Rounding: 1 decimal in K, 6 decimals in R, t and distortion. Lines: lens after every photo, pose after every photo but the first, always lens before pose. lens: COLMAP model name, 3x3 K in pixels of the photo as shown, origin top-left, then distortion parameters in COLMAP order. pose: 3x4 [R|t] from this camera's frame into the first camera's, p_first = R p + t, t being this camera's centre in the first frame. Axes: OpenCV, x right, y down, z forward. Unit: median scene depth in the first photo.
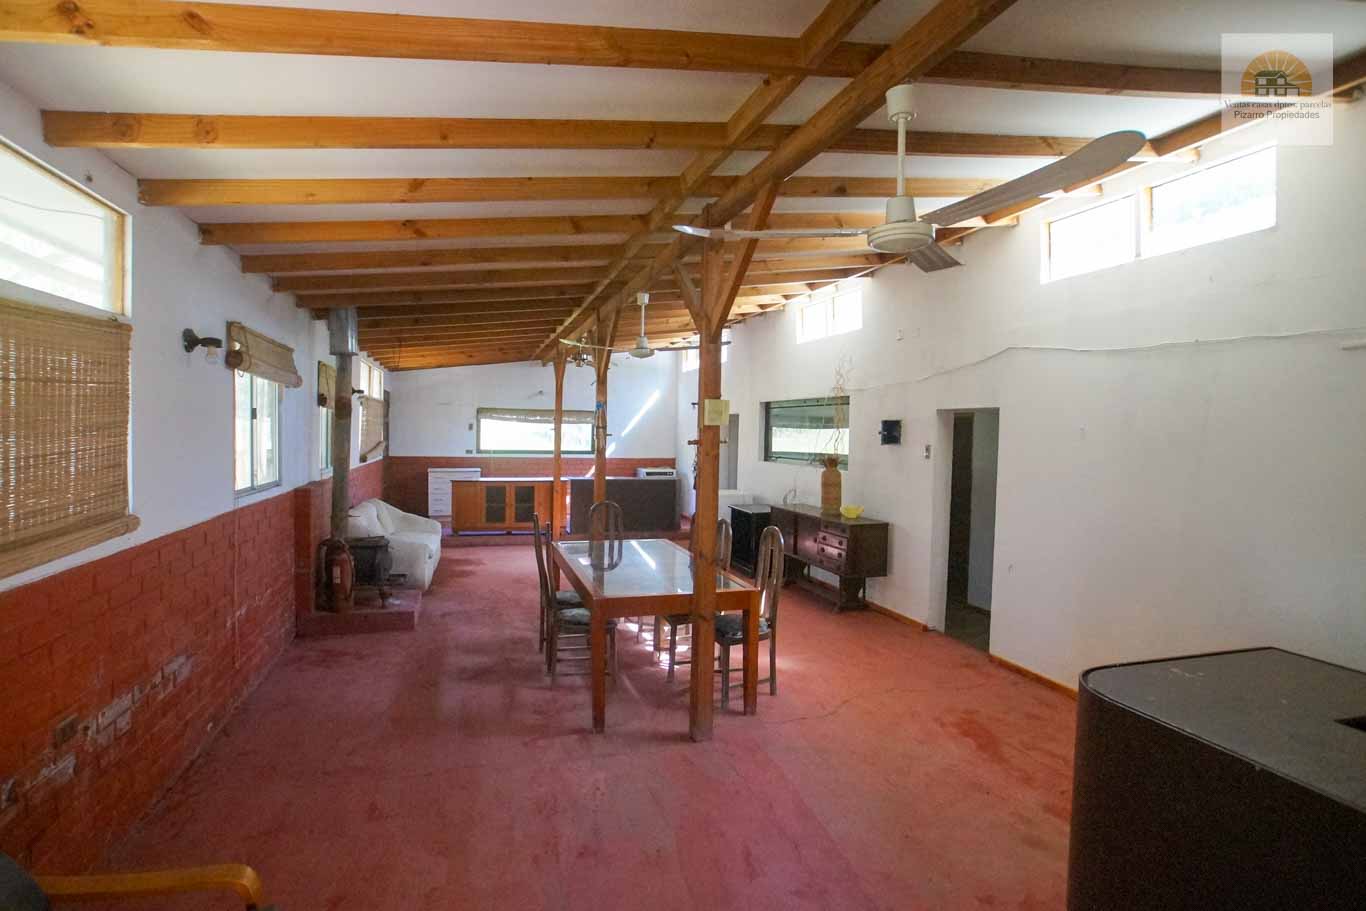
lens RADIAL K [[656.4, 0, 677.9], [0, 656.4, 452.9], [0, 0, 1]] dist [-0.072482, 0.034479]
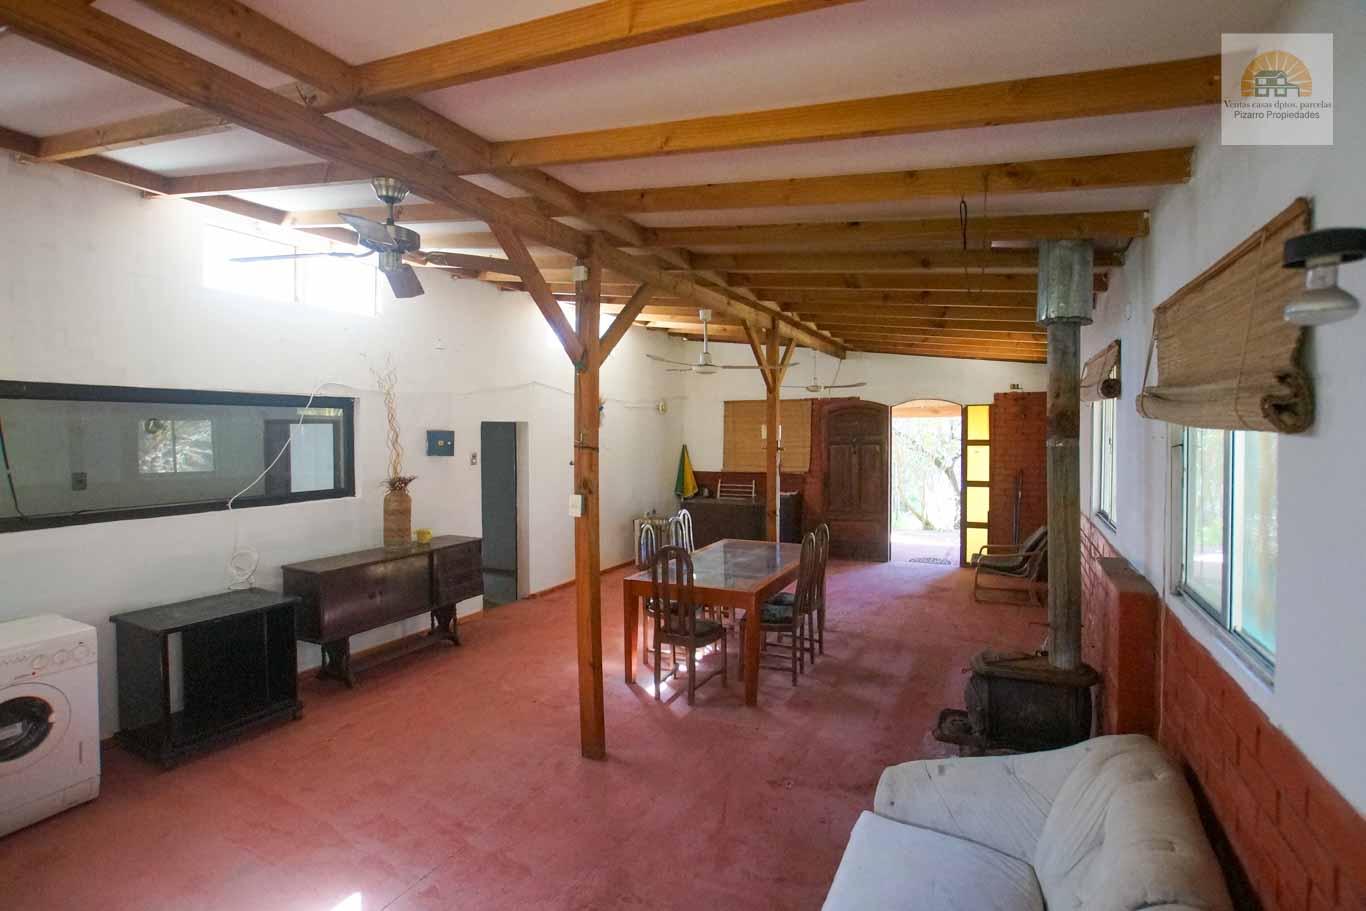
lens RADIAL K [[656.4, 0, 677.9], [0, 656.4, 452.9], [0, 0, 1]] dist [-0.072482, 0.034479]
pose [[-0.720869, -0.032115, 0.692327, -0.763413], [0.007680, 0.998494, 0.054314, -0.085092], [-0.693029, 0.044471, -0.719537, 1.868562]]
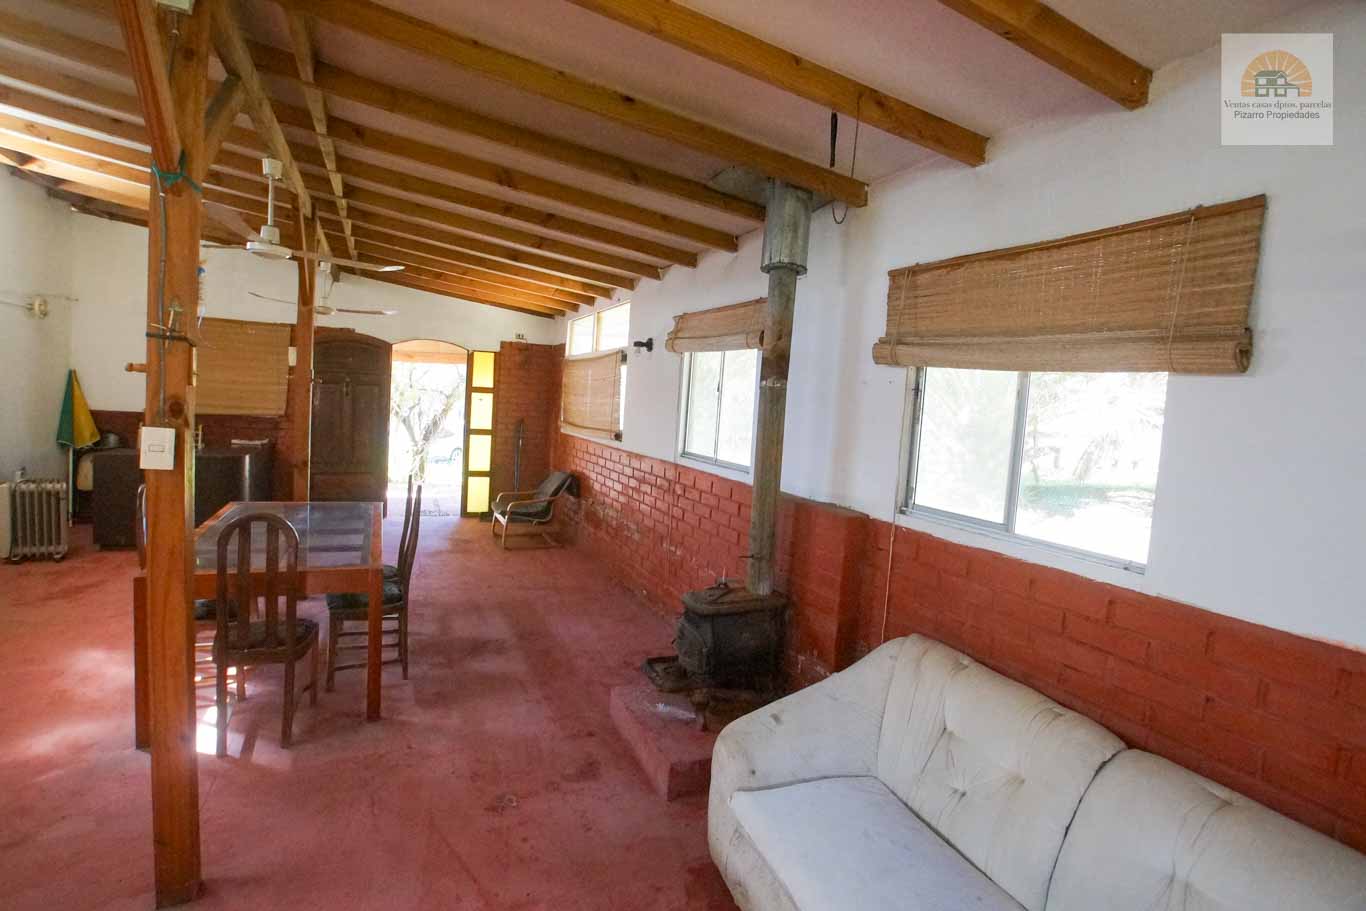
lens RADIAL K [[656.4, 0, 677.9], [0, 656.4, 452.9], [0, 0, 1]] dist [-0.072482, 0.034479]
pose [[-0.991308, -0.066520, -0.113506, -0.439806], [-0.077297, 0.992629, 0.093344, -0.043905], [0.106460, 0.101306, -0.989143, 1.823367]]
